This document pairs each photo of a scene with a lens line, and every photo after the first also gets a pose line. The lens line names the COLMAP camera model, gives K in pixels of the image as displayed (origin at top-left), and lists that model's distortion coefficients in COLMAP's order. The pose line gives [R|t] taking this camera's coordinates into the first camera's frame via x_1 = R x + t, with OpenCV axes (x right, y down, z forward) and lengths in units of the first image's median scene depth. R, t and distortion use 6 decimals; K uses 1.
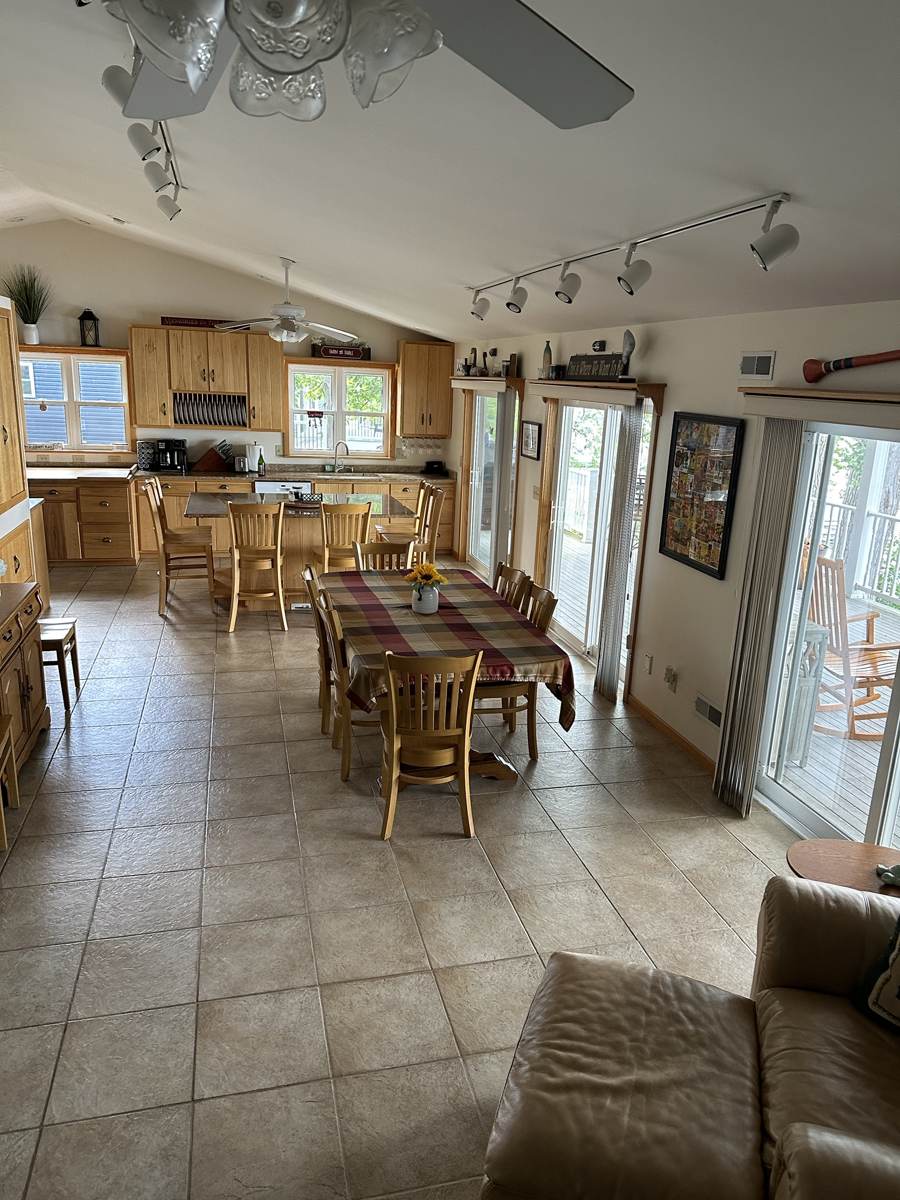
lens RADIAL K [[857.3, 0, 450.0], [0, 857.3, 600.0], [0, 0, 1]] dist [-0.072121, -0.002069]
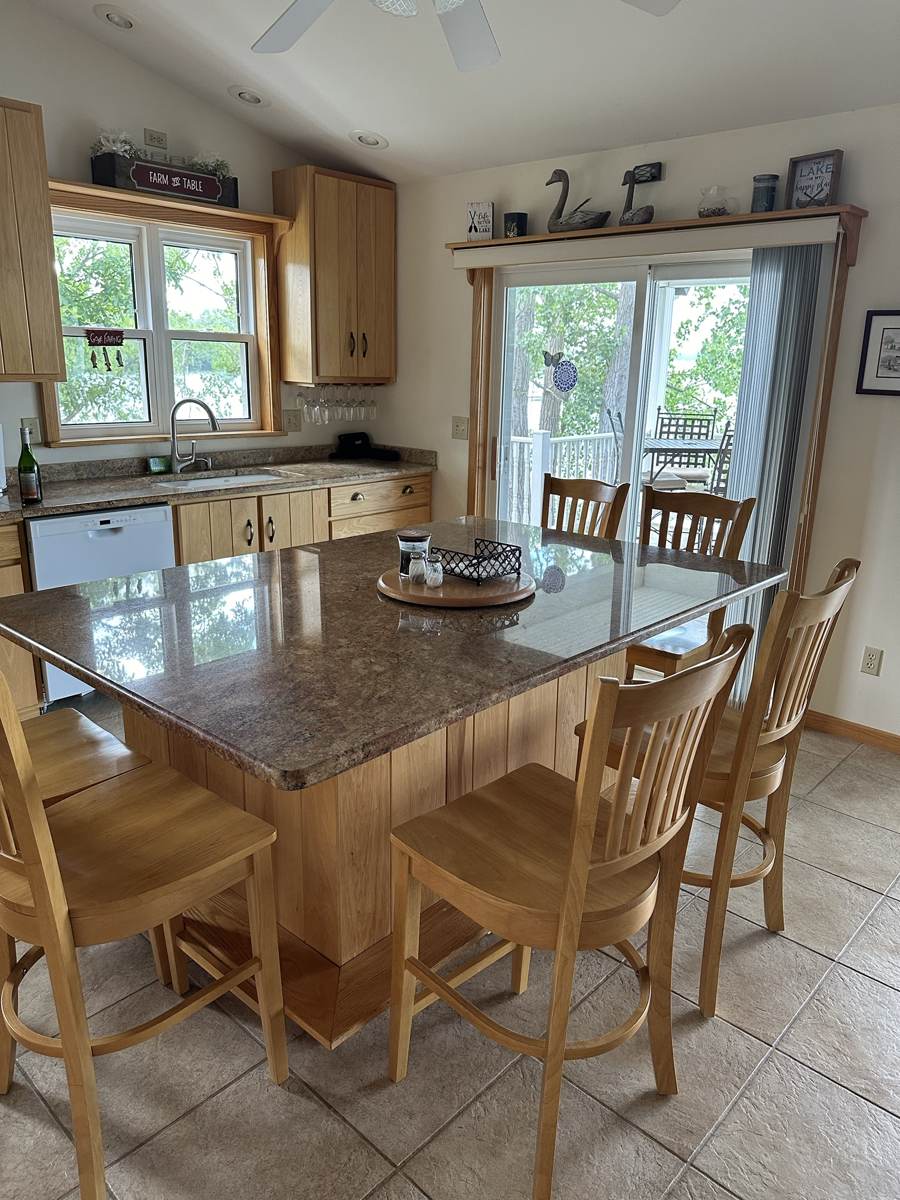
lens RADIAL K [[857.3, 0, 450.0], [0, 857.3, 600.0], [0, 0, 1]] dist [-0.072121, -0.002069]
pose [[0.834895, -0.167704, 0.524238, -0.255998], [0.150149, 0.985722, 0.076207, -0.099870], [-0.529533, 0.015088, 0.848155, 0.575374]]
